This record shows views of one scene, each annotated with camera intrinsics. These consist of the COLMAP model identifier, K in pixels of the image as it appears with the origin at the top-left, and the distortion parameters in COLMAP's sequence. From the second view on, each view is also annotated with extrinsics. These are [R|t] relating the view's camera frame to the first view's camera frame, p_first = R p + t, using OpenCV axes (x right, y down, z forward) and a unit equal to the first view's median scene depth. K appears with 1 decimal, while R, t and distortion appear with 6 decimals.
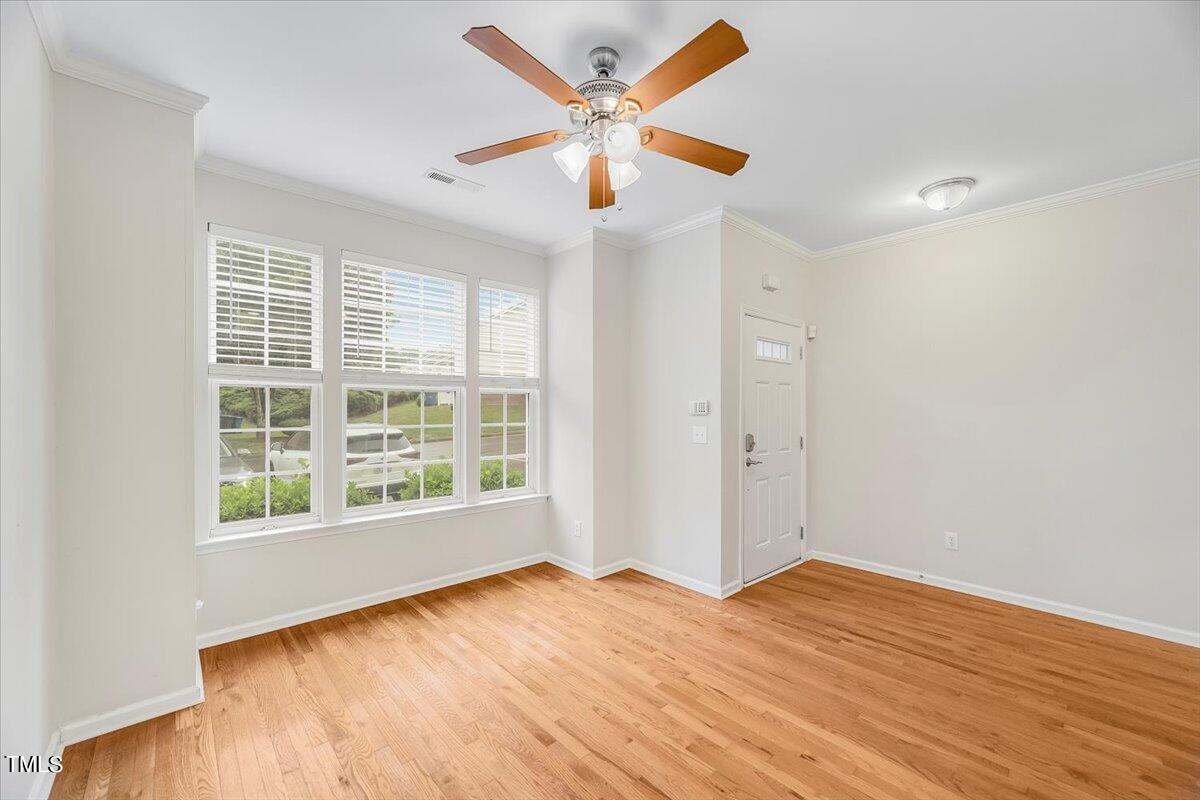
lens RADIAL K [[487.3, 0, 608.7], [0, 487.3, 414.3], [0, 0, 1]] dist [-0.002951, 0.007288]
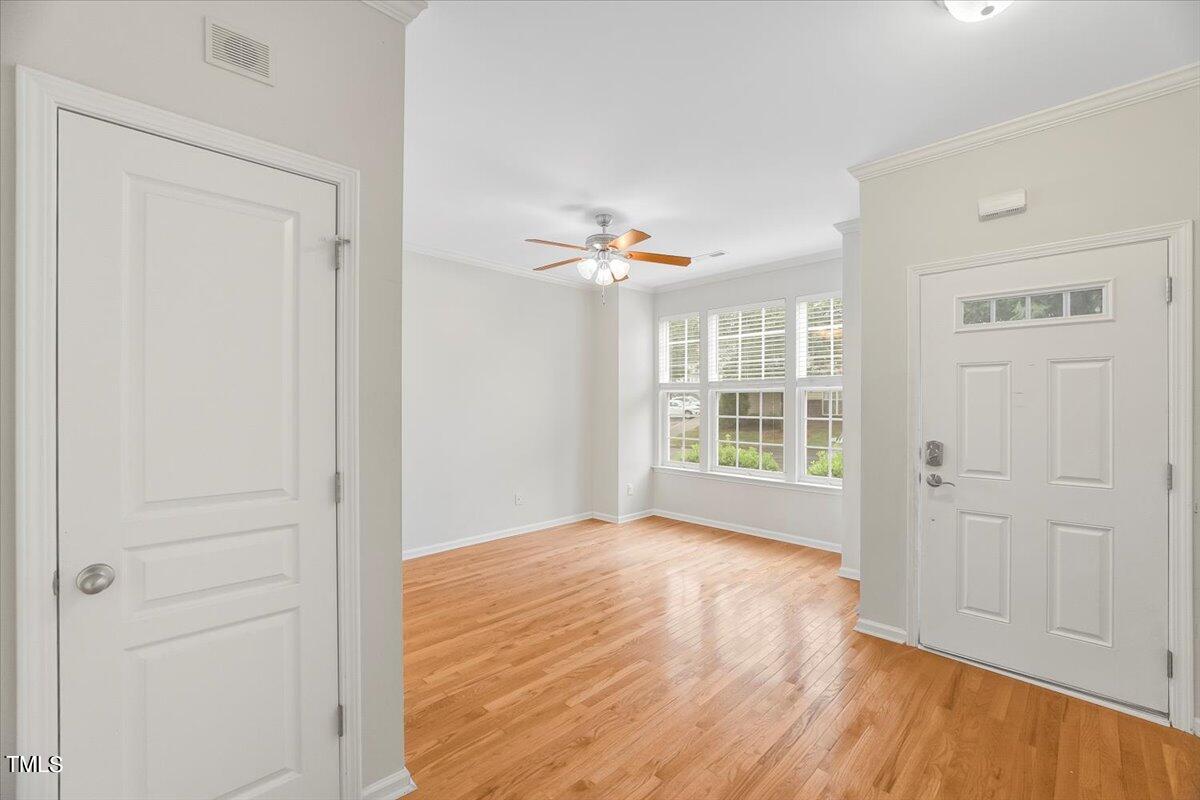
lens RADIAL K [[493.6, 0, 594.2], [0, 493.6, 404.1], [0, 0, 1]] dist [-0.001662, 0.000111]
pose [[0.027201, -0.000949, -0.999630, 1.277001], [-0.012223, 0.999924, -0.001281, -0.009714], [0.999555, 0.012253, 0.027187, 0.613370]]
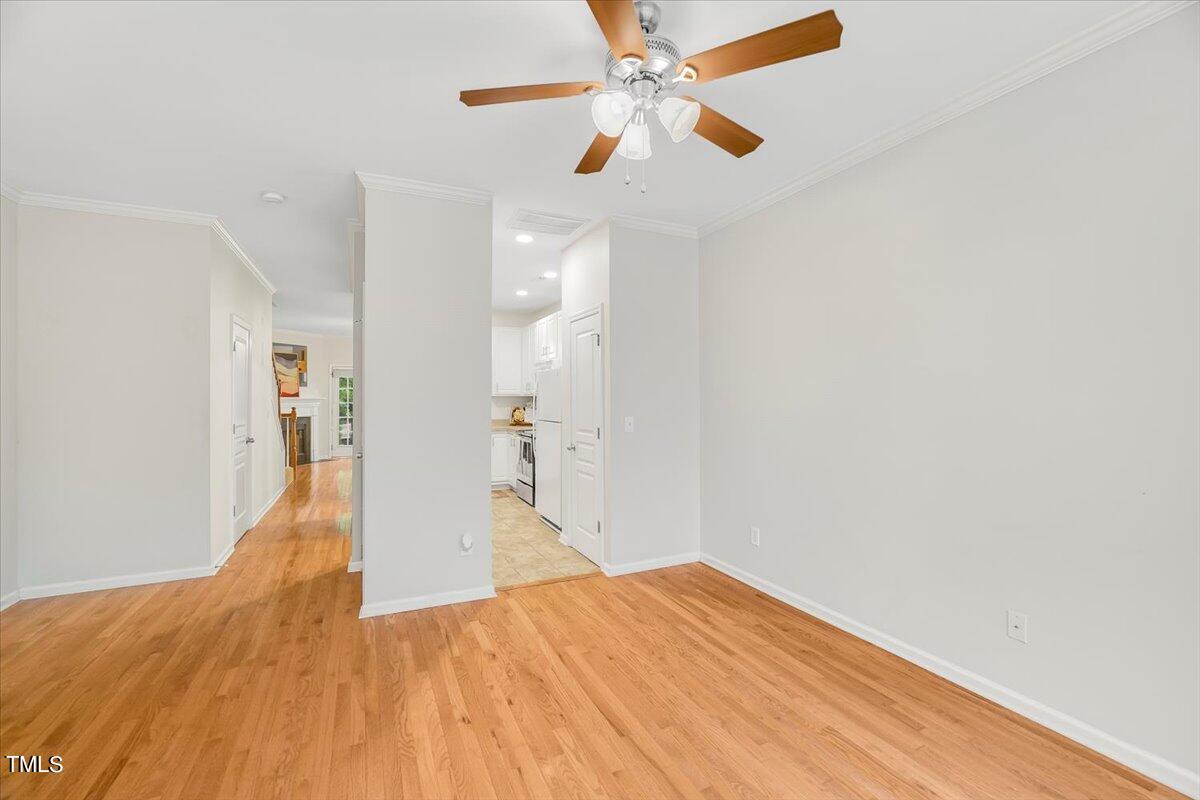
lens RADIAL K [[504.4, 0, 605.3], [0, 504.4, 390.2], [0, 0, 1]] dist [-0.011153, 0.000369]
pose [[-0.955805, 0.006420, 0.293932, -0.144093], [0.005098, 0.999973, -0.005262, -0.016784], [-0.293958, -0.003531, -0.955812, 1.287526]]
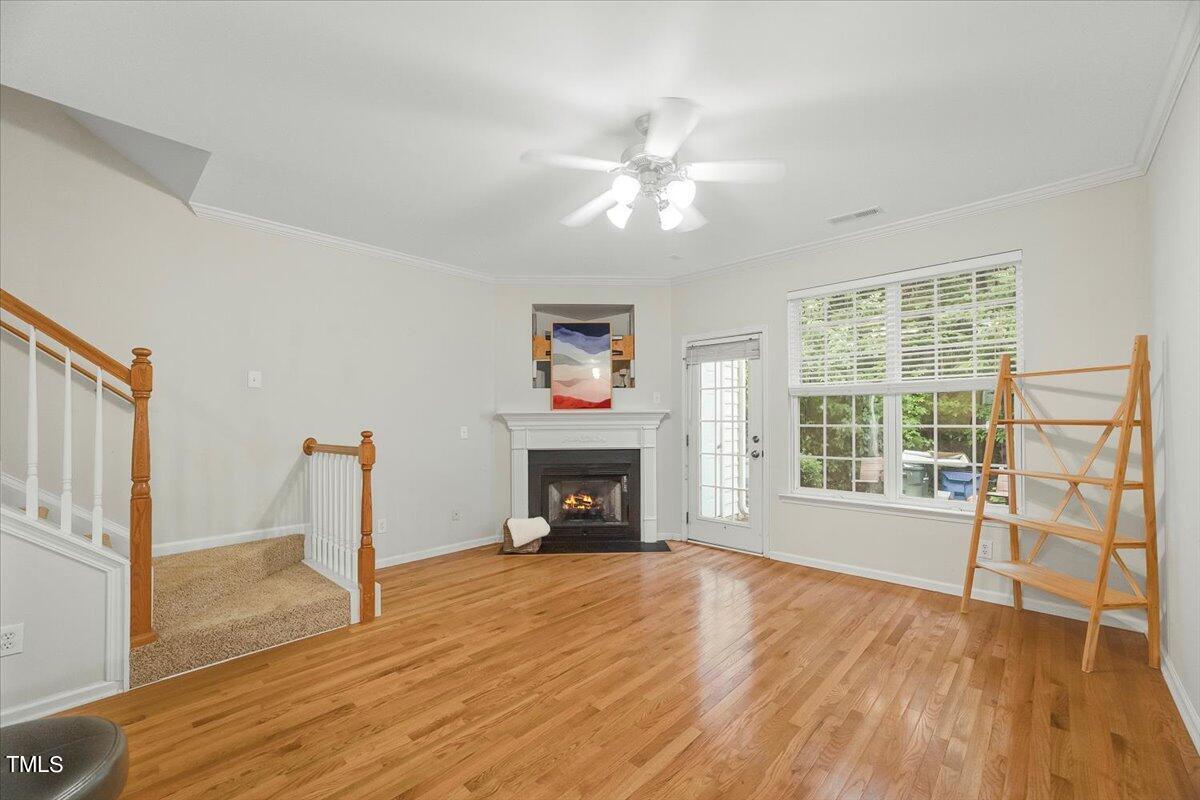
lens RADIAL K [[487.3, 0, 608.7], [0, 487.3, 414.3], [0, 0, 1]] dist [-0.002951, 0.007288]
pose [[-0.080696, 0.007283, 0.996712, 1.335655], [0.011106, 0.999918, -0.006408, 0.032972], [-0.996677, 0.010552, -0.080770, -1.419430]]
